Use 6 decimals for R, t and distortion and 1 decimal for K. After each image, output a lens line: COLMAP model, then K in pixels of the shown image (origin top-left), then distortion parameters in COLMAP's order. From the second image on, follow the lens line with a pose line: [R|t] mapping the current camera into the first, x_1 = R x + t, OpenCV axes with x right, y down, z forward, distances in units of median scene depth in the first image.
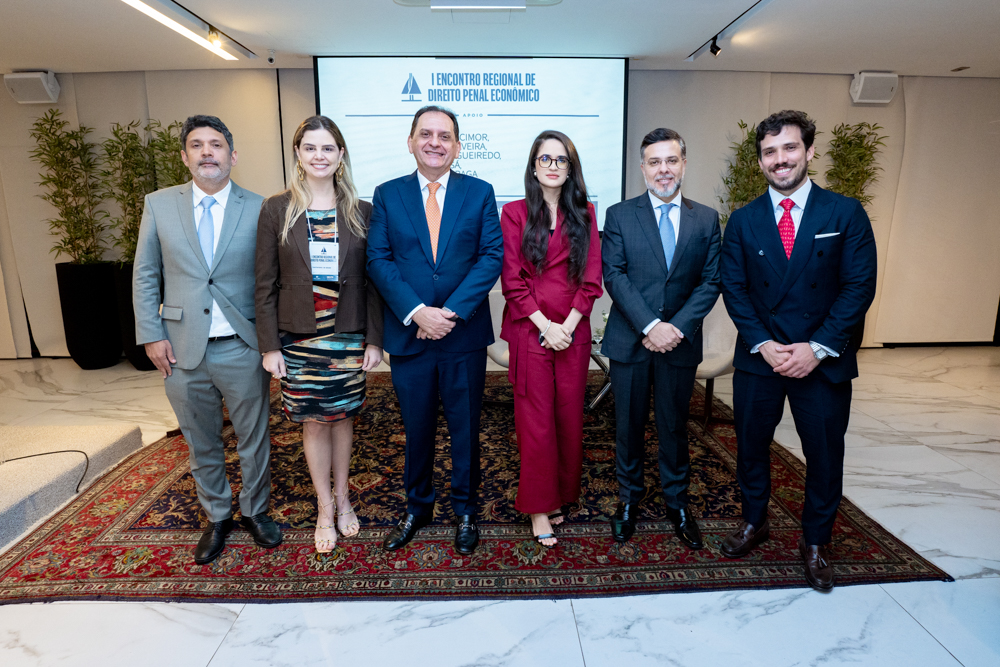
lens RADIAL K [[566.0, 0, 524.8], [0, 566.0, 315.2], [0, 0, 1]] dist [-0.044272, 0.006953]
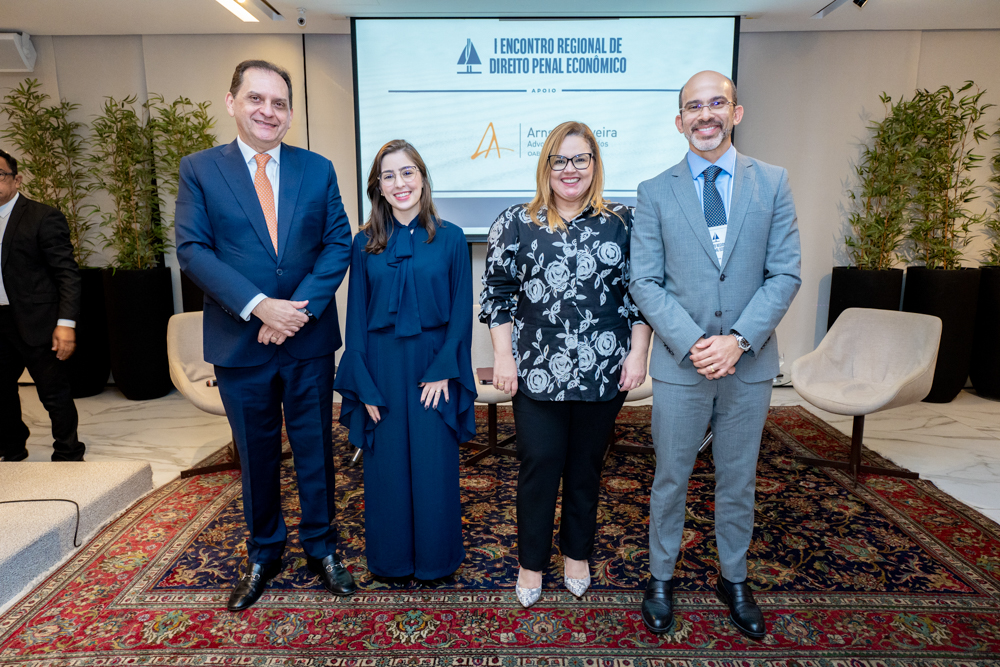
lens RADIAL K [[676.5, 0, 476.7], [0, 676.5, 344.6], [0, 0, 1]] dist [0.001582, 0.014161]
pose [[0.998678, 0.009888, -0.050451, -0.172014], [-0.011011, 0.999697, -0.022032, 0.043793], [0.050218, 0.022558, 0.998483, 0.031684]]
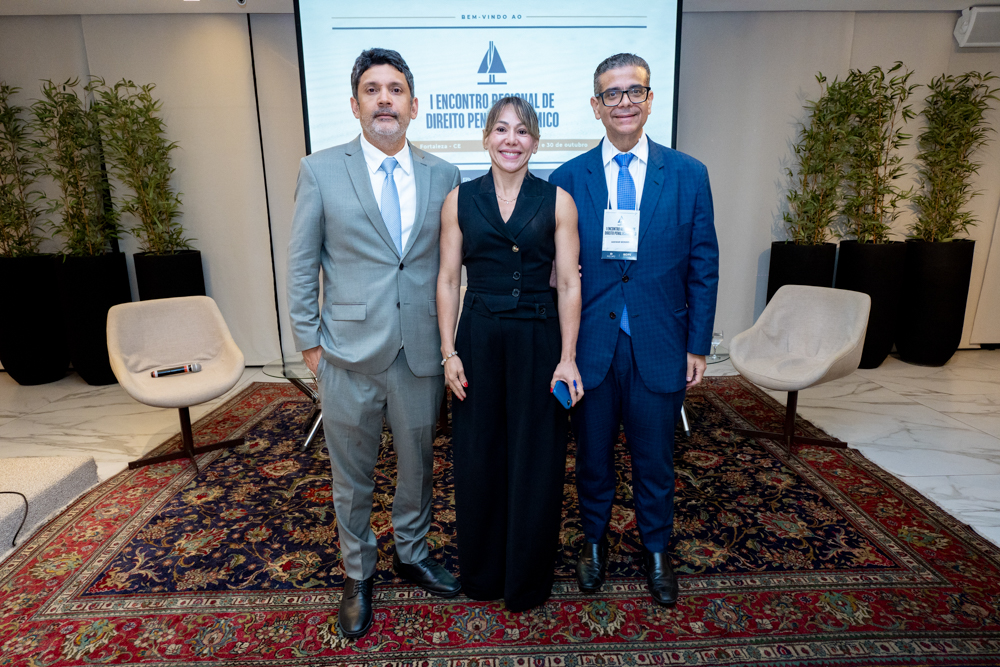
lens RADIAL K [[596.7, 0, 496.6], [0, 596.7, 339.0], [0, 0, 1]] dist [-0.009531, 0.008088]
pose [[0.999926, -0.009601, -0.007532, -0.103686], [0.009900, 0.999121, 0.040734, -0.000711], [0.007135, -0.040806, 0.999142, 0.149524]]
